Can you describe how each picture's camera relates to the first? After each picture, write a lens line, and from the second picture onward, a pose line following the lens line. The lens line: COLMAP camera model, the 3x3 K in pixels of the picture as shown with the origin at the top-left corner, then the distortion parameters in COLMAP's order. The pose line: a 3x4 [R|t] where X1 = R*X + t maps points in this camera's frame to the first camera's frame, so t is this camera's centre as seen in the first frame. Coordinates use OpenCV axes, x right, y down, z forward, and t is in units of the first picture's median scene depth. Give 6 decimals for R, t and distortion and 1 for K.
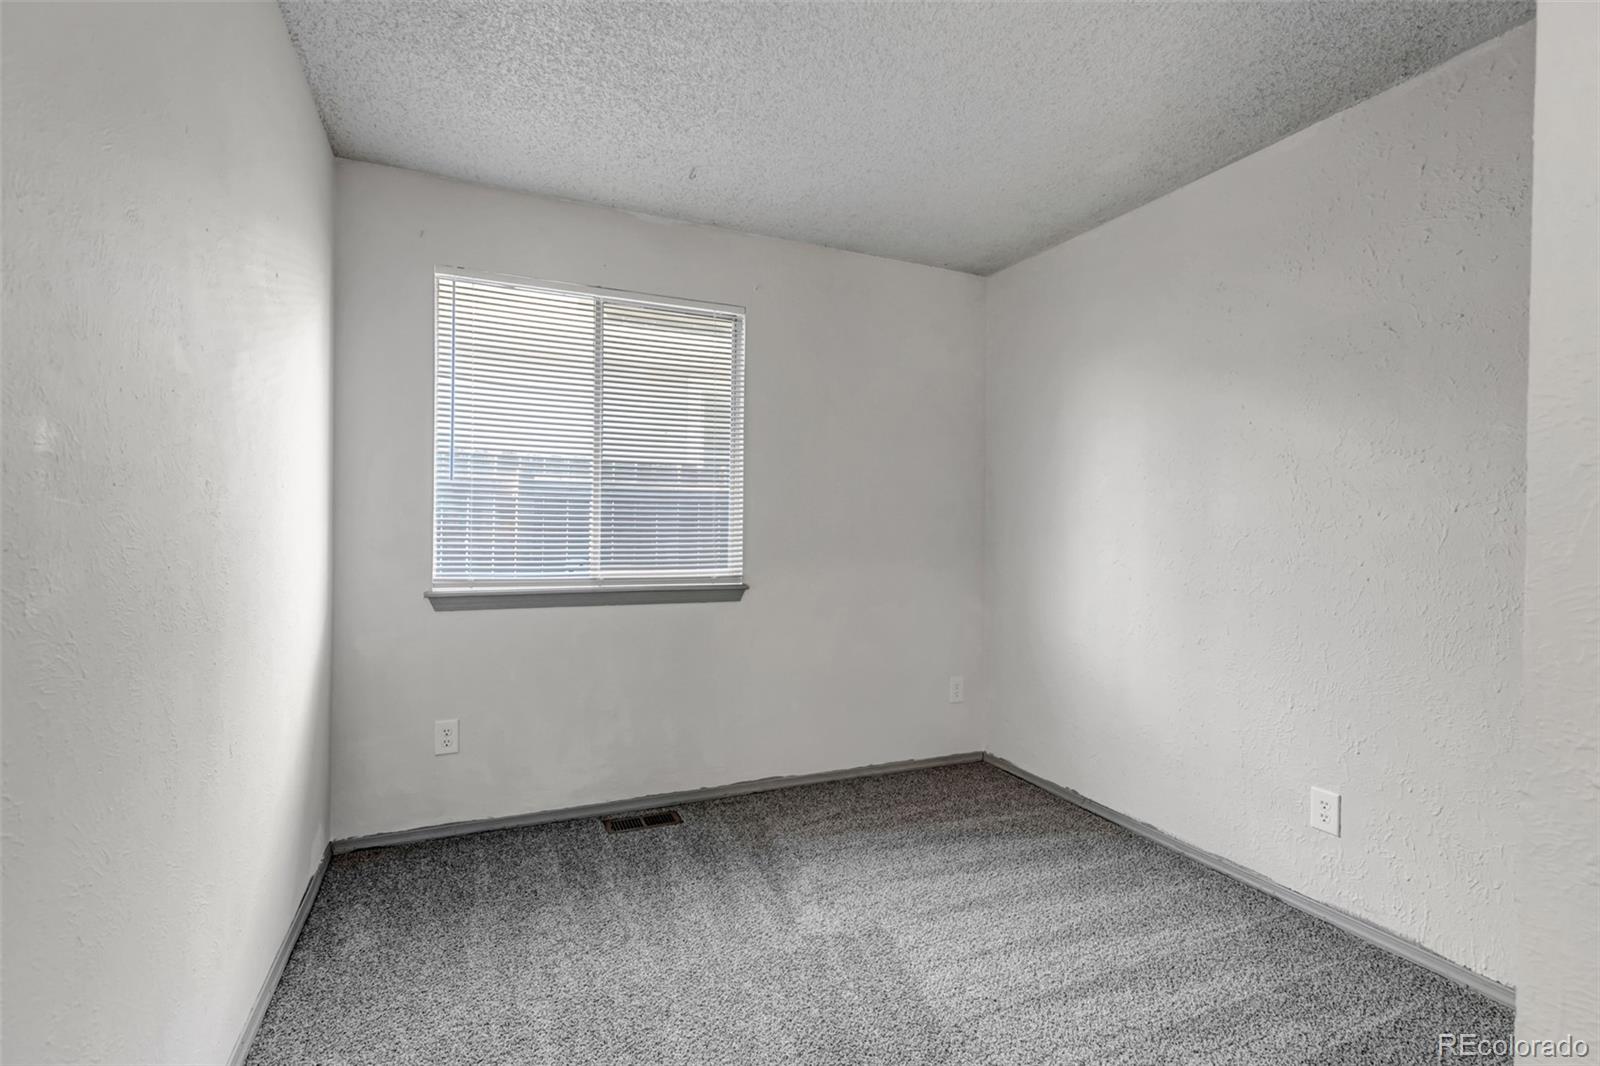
lens RADIAL K [[730.4, 0, 804.9], [0, 730.4, 524.1], [0, 0, 1]] dist [0.002355, 0.000656]
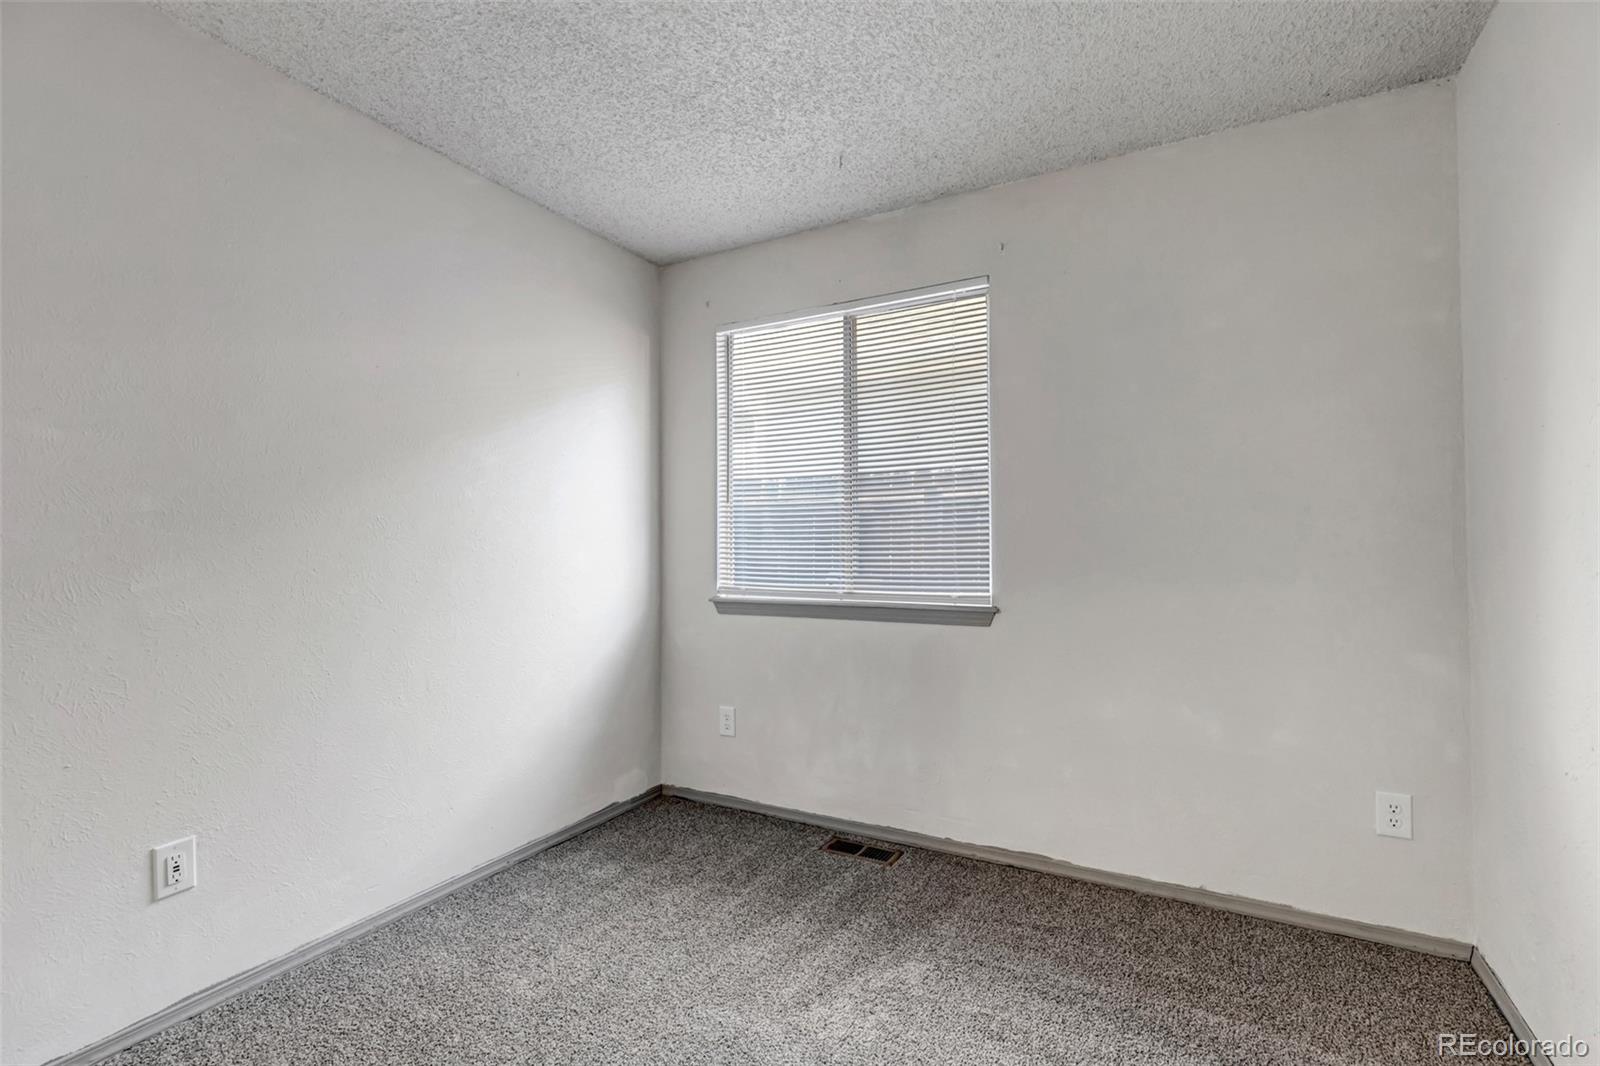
lens RADIAL K [[730.4, 0, 802.9], [0, 730.4, 525.5], [0, 0, 1]] dist [0.002355, 0.000656]
pose [[0.604264, -0.033769, -0.796068, 0.500373], [0.016644, 0.999418, -0.029761, 0.012258], [0.796610, 0.004733, 0.604475, 0.361992]]
